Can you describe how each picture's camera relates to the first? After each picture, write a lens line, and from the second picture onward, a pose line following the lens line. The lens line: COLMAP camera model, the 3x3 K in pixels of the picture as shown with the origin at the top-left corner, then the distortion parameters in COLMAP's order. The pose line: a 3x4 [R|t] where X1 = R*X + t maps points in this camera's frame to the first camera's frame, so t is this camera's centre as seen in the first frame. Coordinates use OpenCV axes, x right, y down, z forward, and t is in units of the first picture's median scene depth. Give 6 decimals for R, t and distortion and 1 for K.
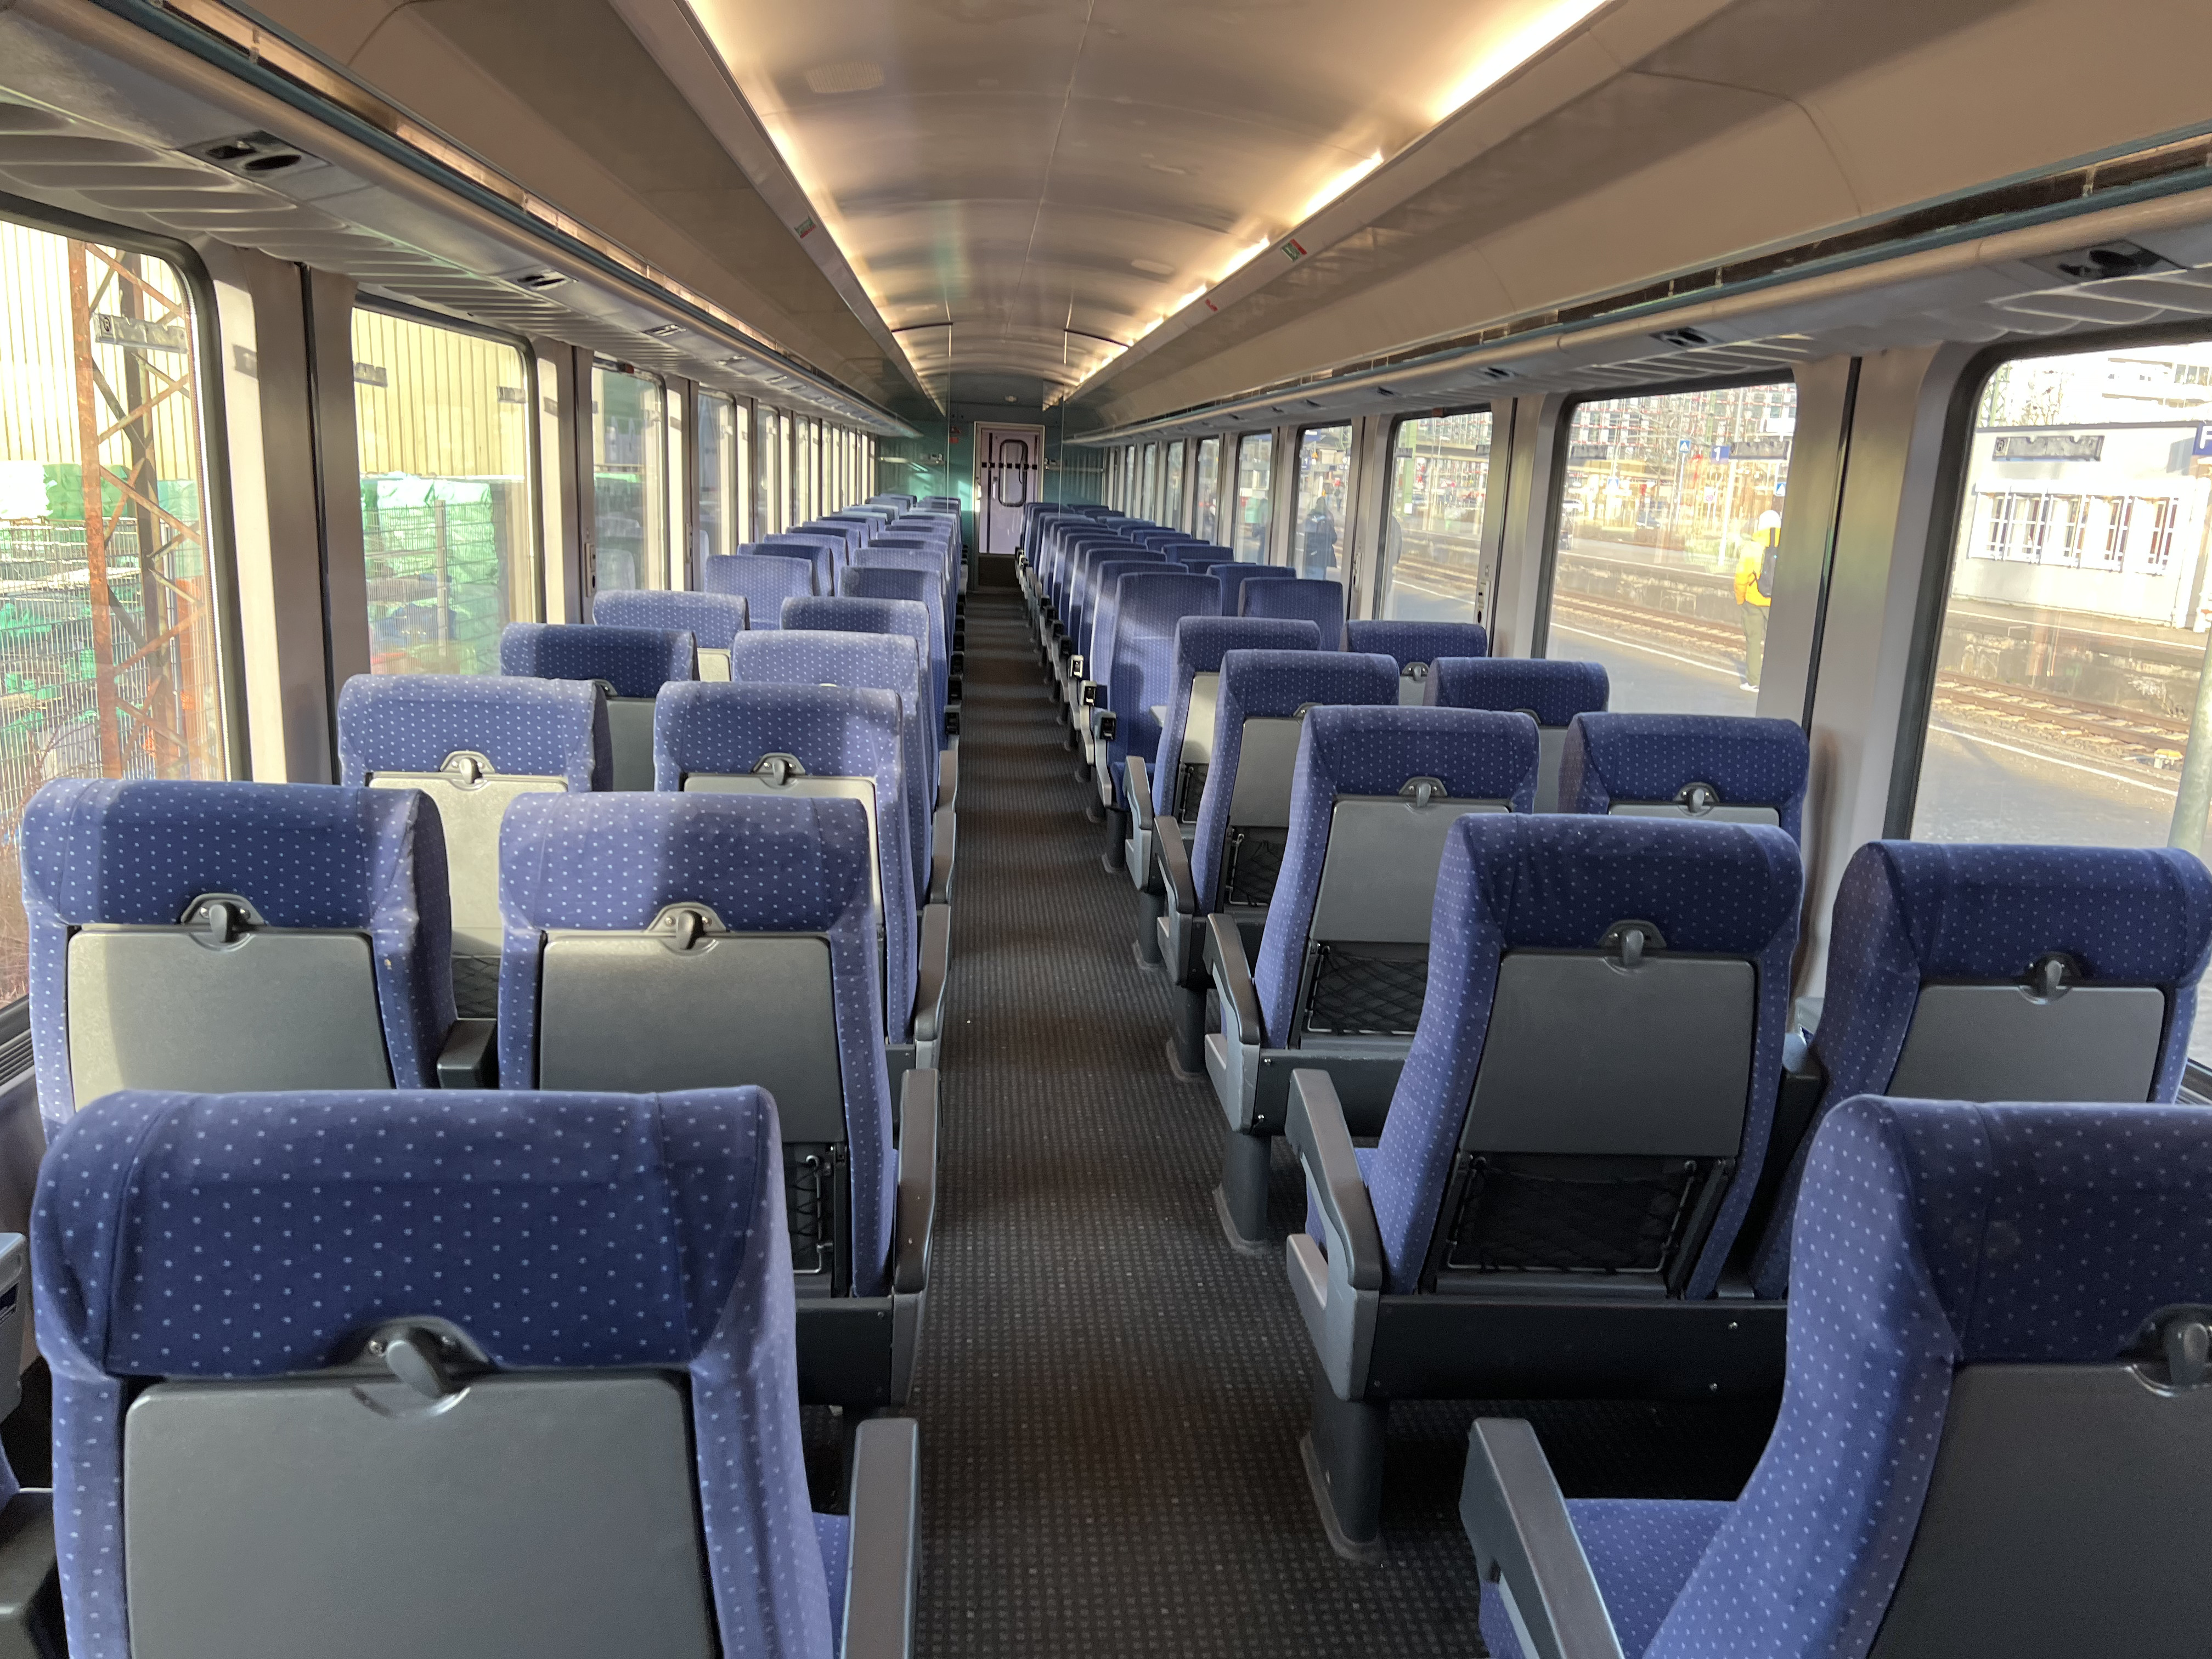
lens RADIAL K [[1663.9, 0, 1116.4], [0, 1663.9, 834.4], [0, 0, 1]] dist [0.043850, -0.056982]
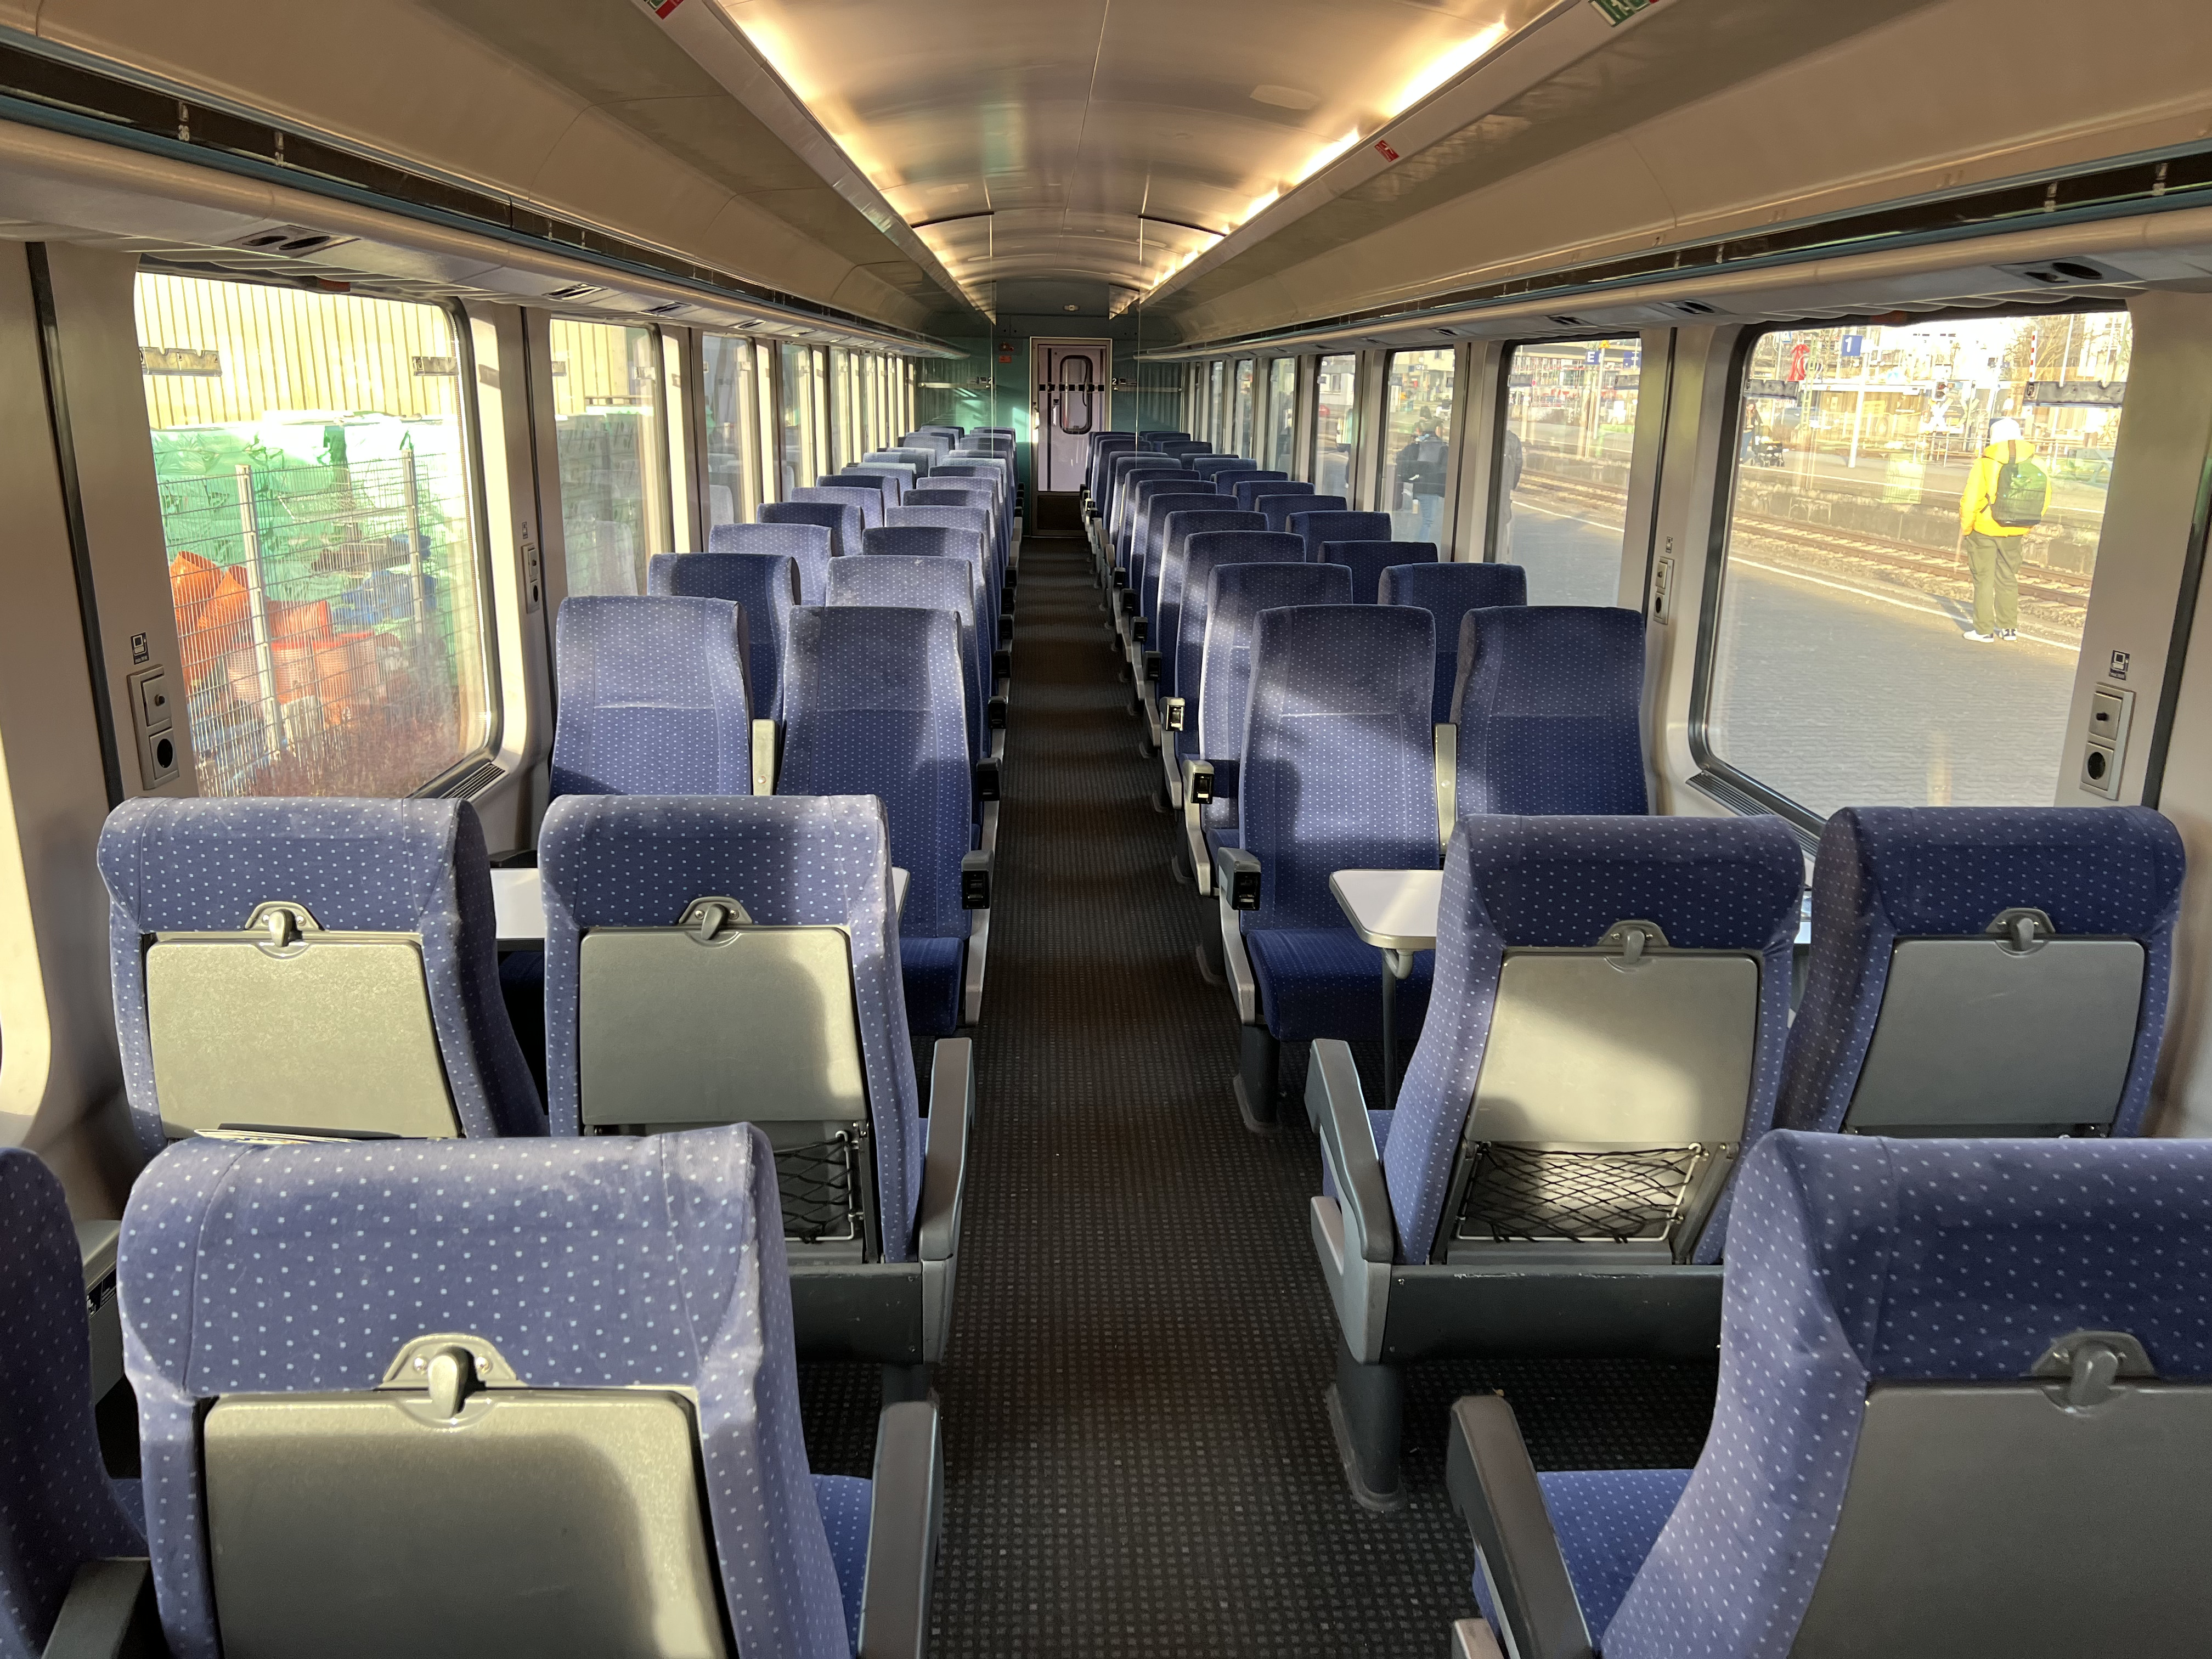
lens RADIAL K [[1663.9, 0, 1114.7], [0, 1663.9, 821.2], [0, 0, 1]] dist [0.043850, -0.056982]
pose [[0.998855, -0.017891, -0.044376, -0.048507], [0.019850, 0.998830, 0.044096, -0.218629], [0.043535, -0.044926, 0.998041, 0.822912]]
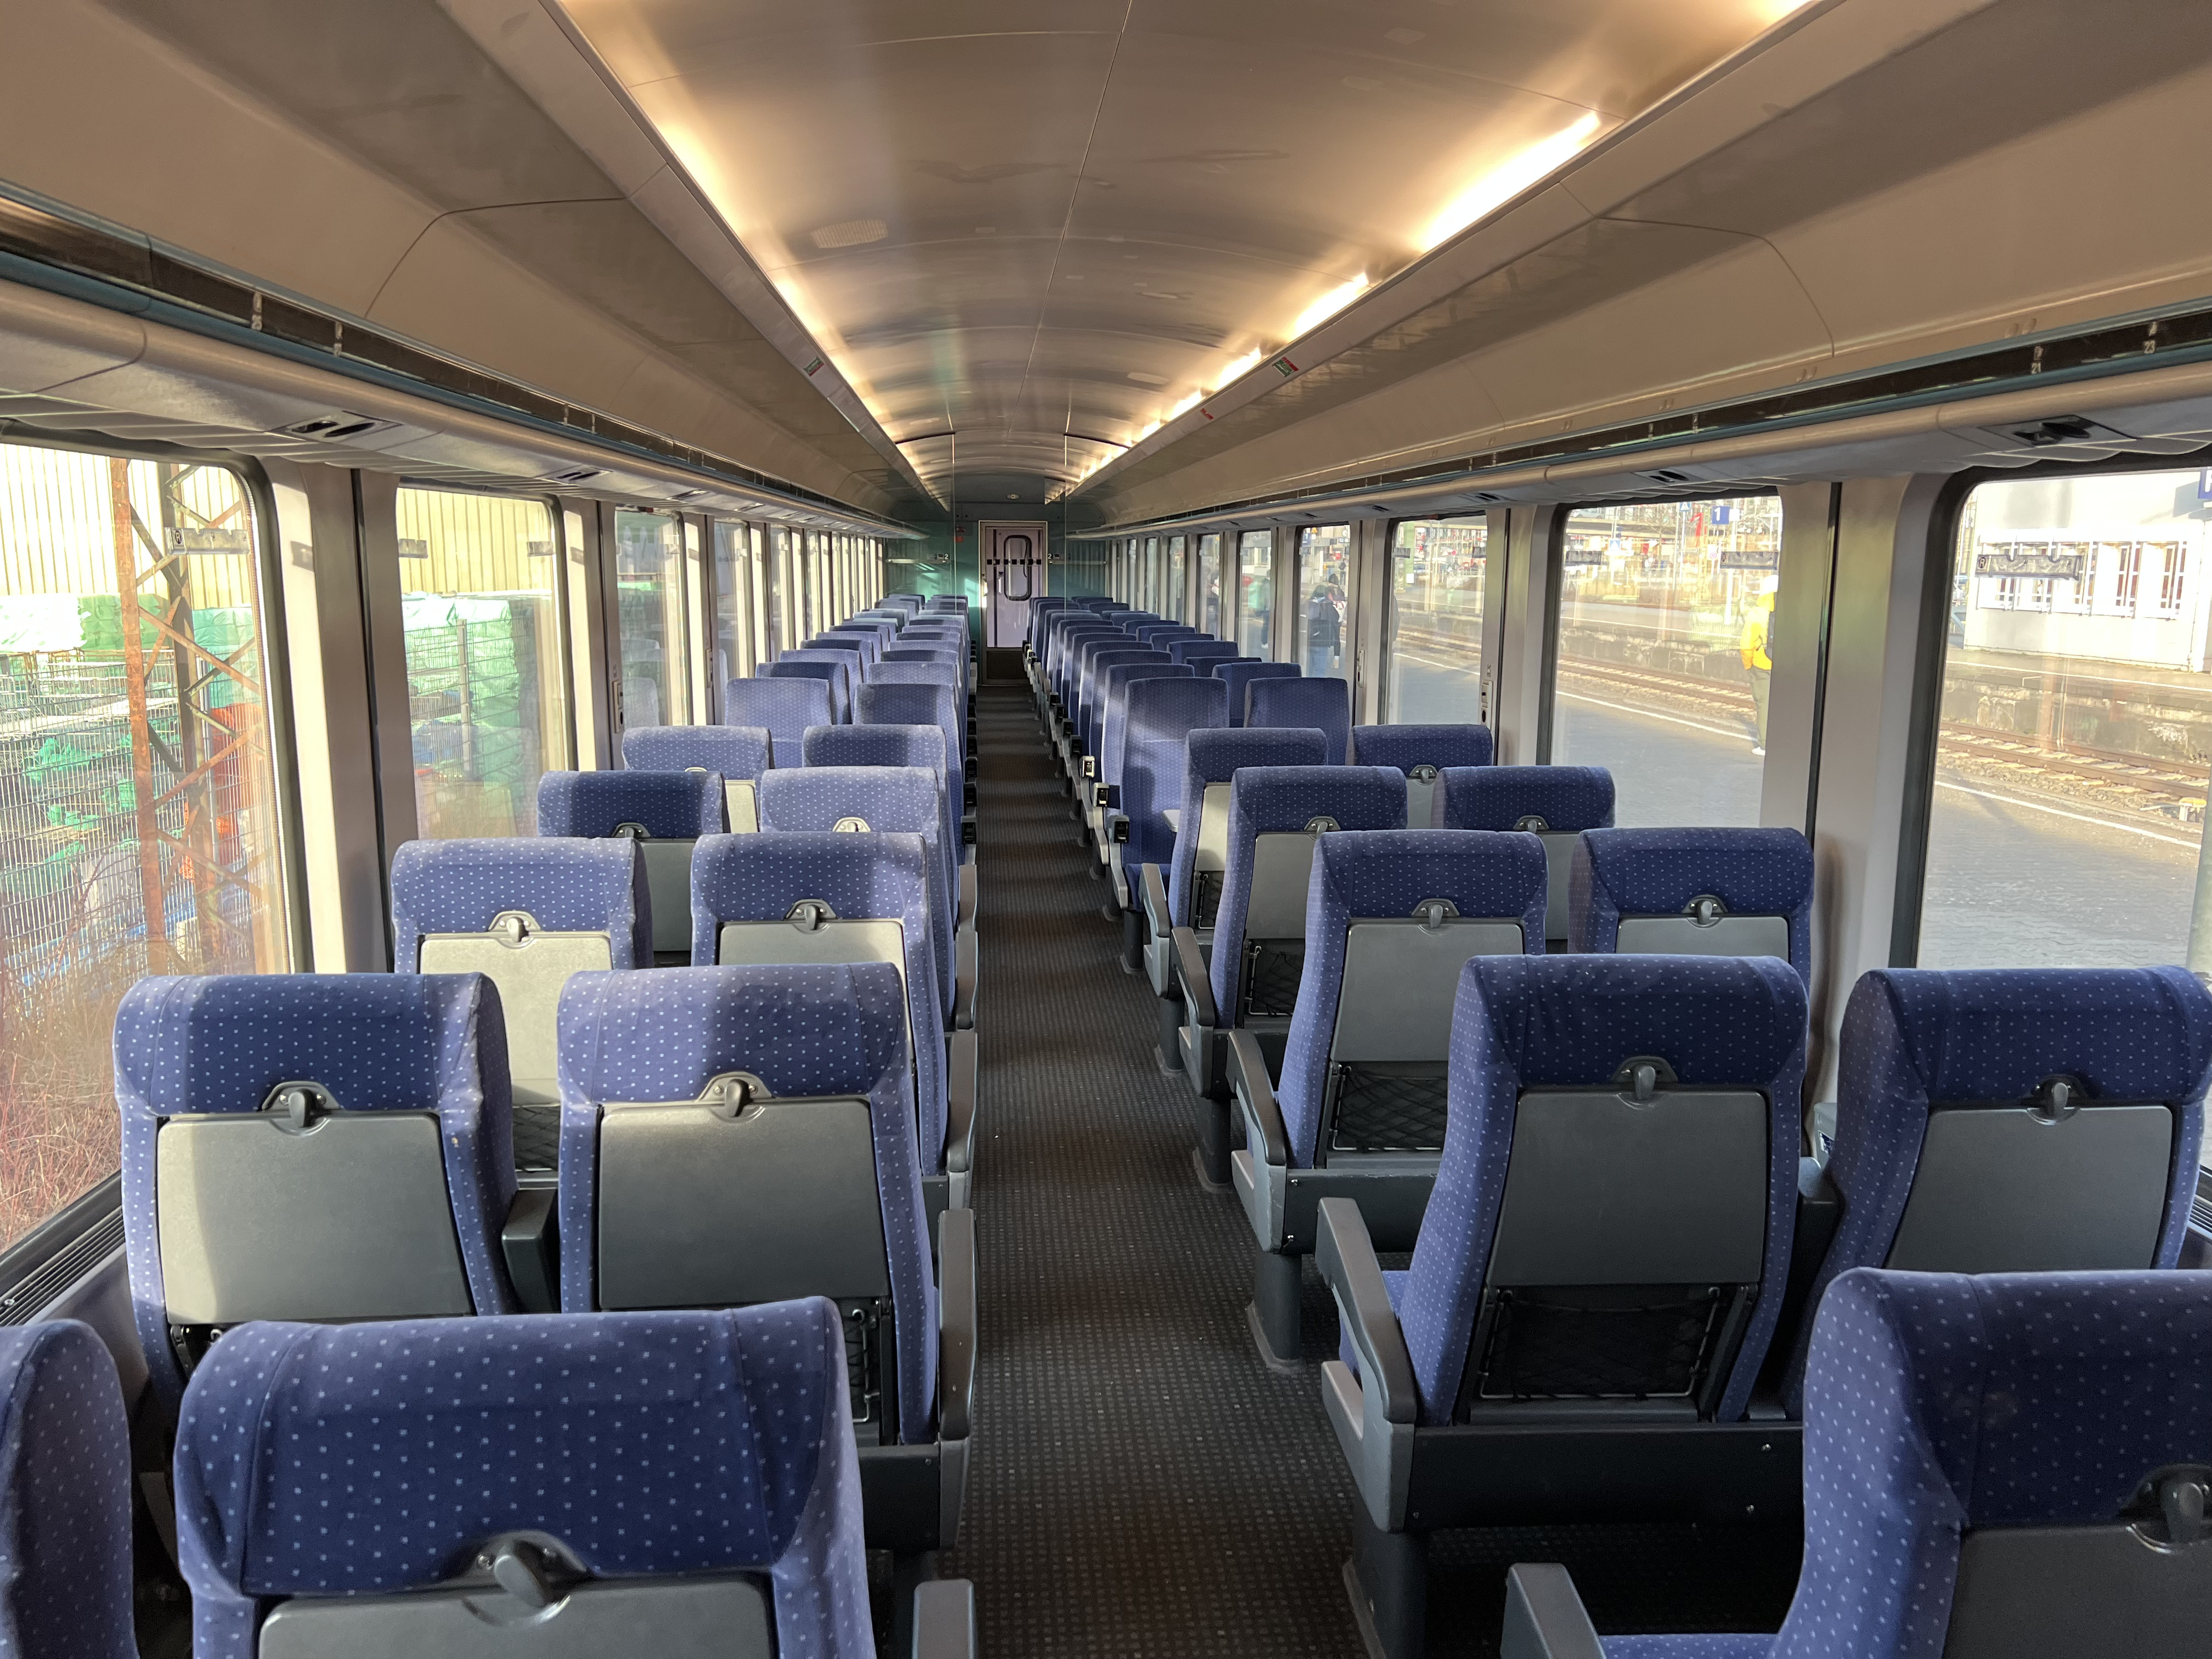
lens RADIAL K [[1663.9, 0, 1084.0], [0, 1663.9, 827.4], [0, 0, 1]] dist [0.043850, -0.056982]
pose [[0.998942, -0.037386, -0.026768, -0.001987], [0.035962, 0.998008, -0.051838, -0.029414], [0.028653, 0.050820, 0.998297, -0.029318]]
